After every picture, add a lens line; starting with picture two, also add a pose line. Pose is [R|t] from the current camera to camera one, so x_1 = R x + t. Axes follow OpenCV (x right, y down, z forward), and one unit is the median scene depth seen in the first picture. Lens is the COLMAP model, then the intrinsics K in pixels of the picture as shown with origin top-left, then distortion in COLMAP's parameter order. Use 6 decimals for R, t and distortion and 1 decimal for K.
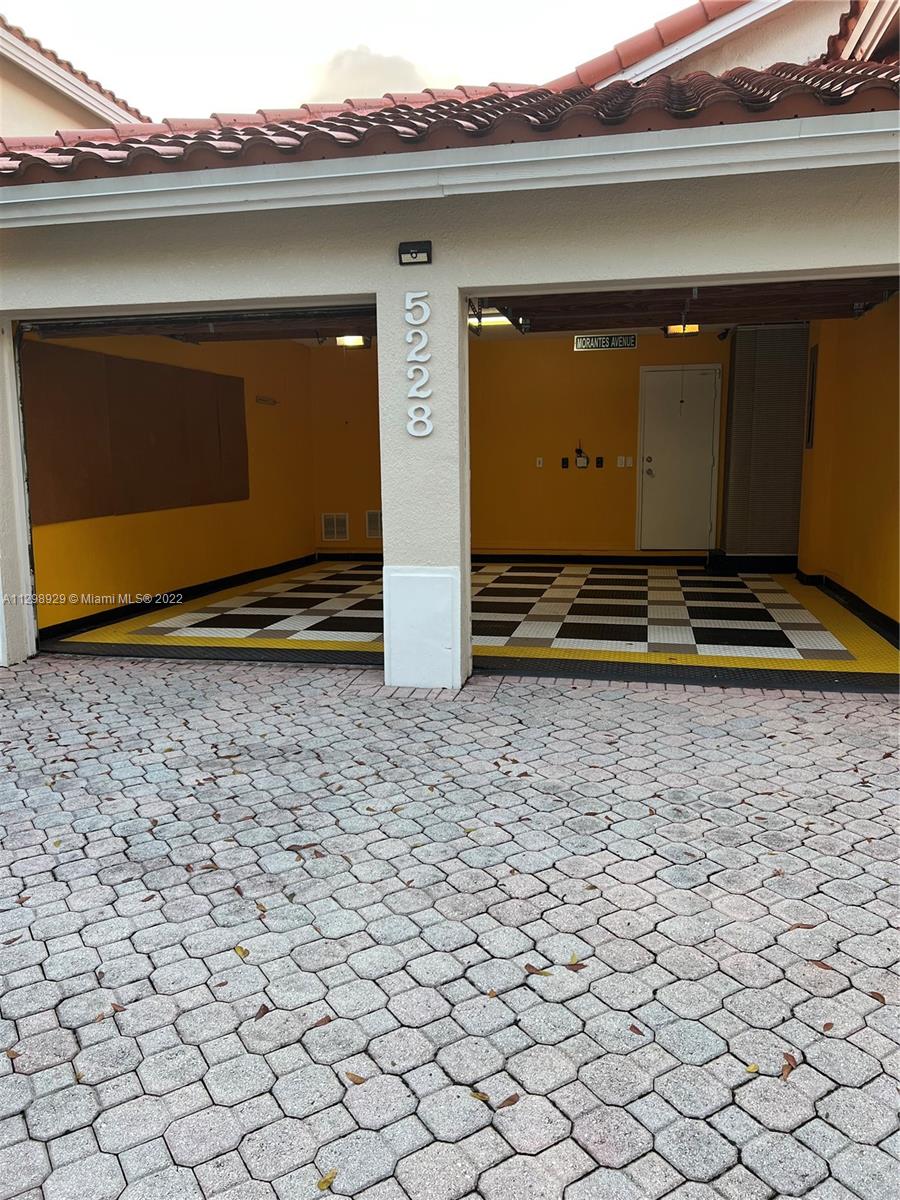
lens RADIAL K [[903.9, 0, 453.6], [0, 903.9, 596.0], [0, 0, 1]] dist [0.047671, -0.052447]
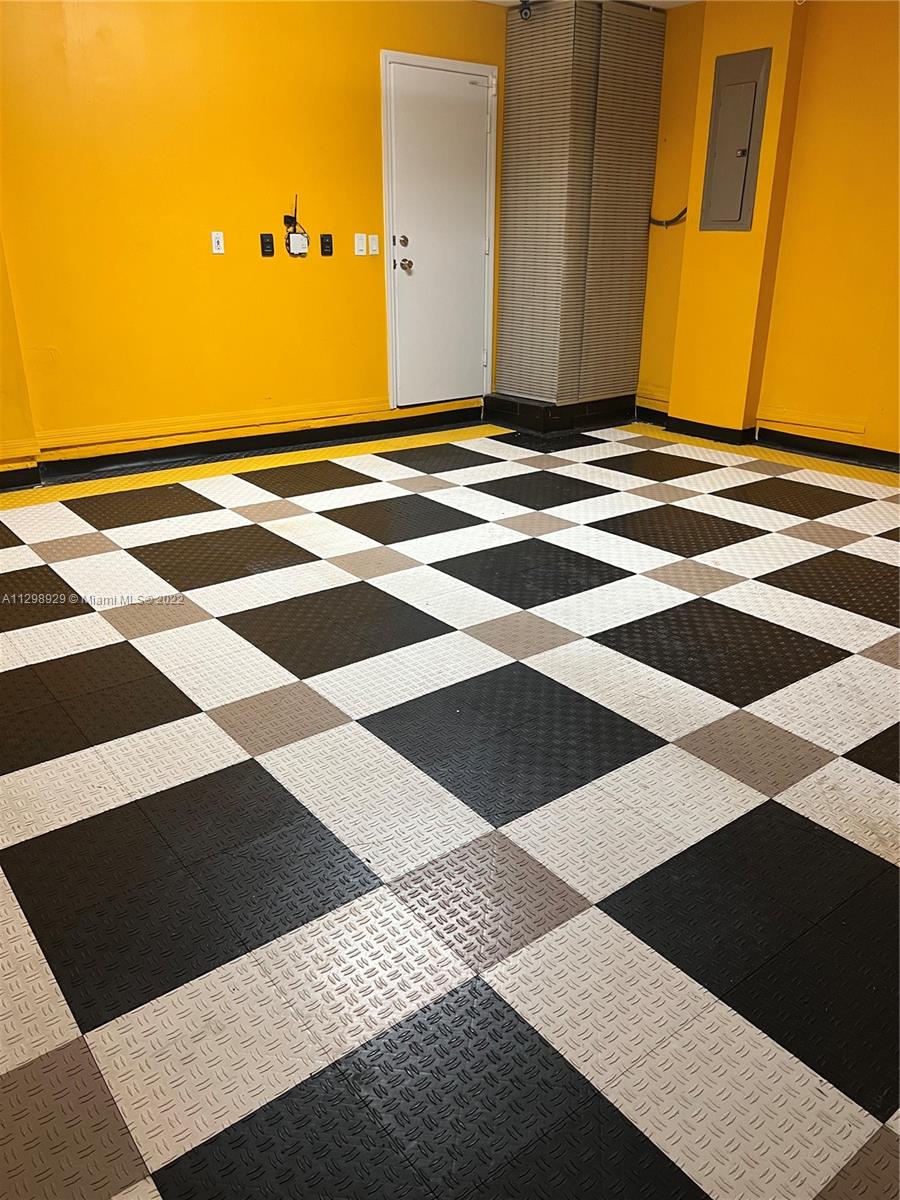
lens RADIAL K [[903.9, 0, 434.6], [0, 903.9, 548.9], [0, 0, 1]] dist [0.047671, -0.052447]
pose [[0.650457, -0.235282, 0.722183, -0.461490], [0.104773, 0.969517, 0.221494, -0.199433], [-0.752282, -0.068408, 0.655280, 1.367978]]
